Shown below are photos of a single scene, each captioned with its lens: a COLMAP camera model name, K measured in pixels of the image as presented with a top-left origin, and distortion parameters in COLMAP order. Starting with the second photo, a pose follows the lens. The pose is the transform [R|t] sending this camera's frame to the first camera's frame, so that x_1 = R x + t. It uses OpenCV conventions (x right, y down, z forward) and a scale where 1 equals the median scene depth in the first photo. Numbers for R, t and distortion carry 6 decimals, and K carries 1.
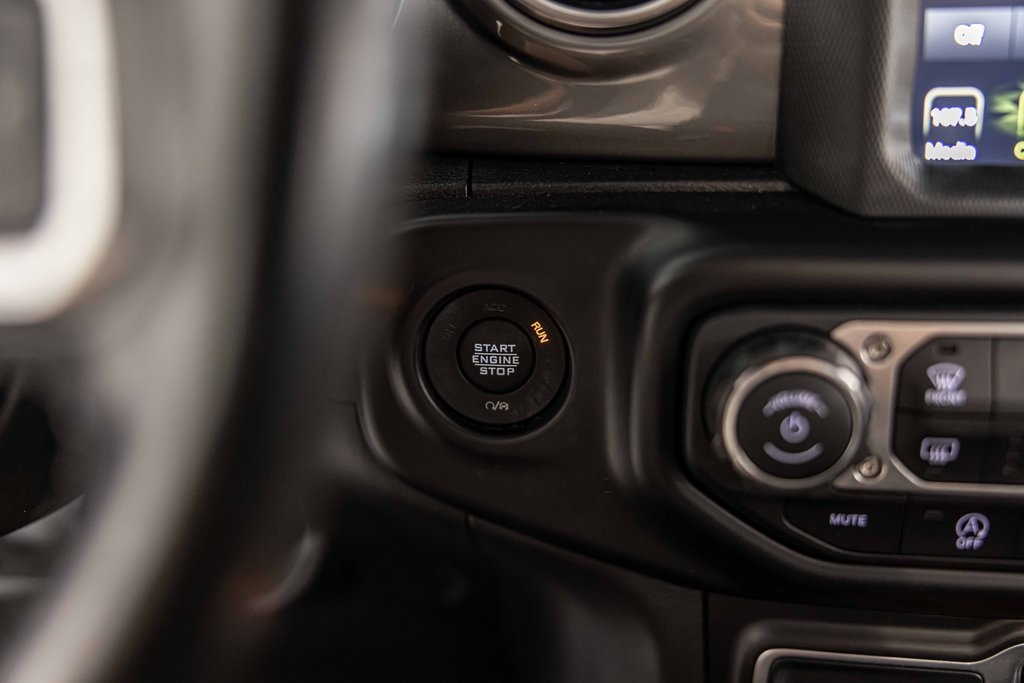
lens RADIAL K [[1017.2, 0, 512.5], [0, 1017.2, 333.1], [0, 0, 1]] dist [0.003205, 0.000000]
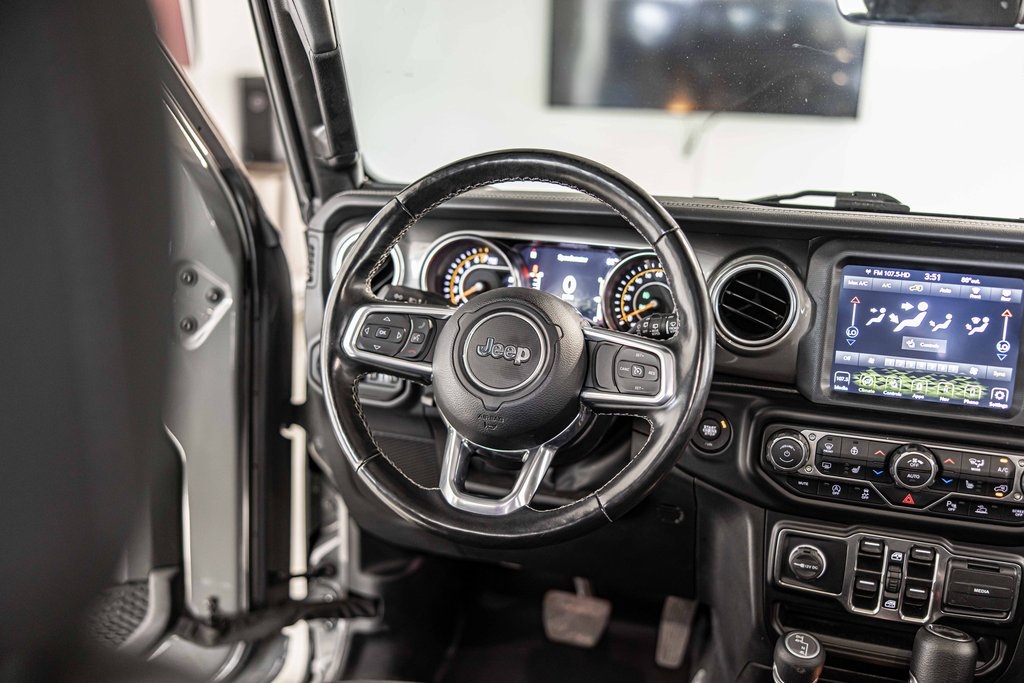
lens RADIAL K [[1013.8, 0, 521.2], [0, 1013.8, 341.7], [0, 0, 1]] dist [-0.004174, 0.000000]
pose [[0.981921, 0.104189, -0.158036, -0.150419], [-0.120523, 0.987907, -0.097540, 0.157750], [0.145963, 0.114823, 0.982604, -2.846782]]
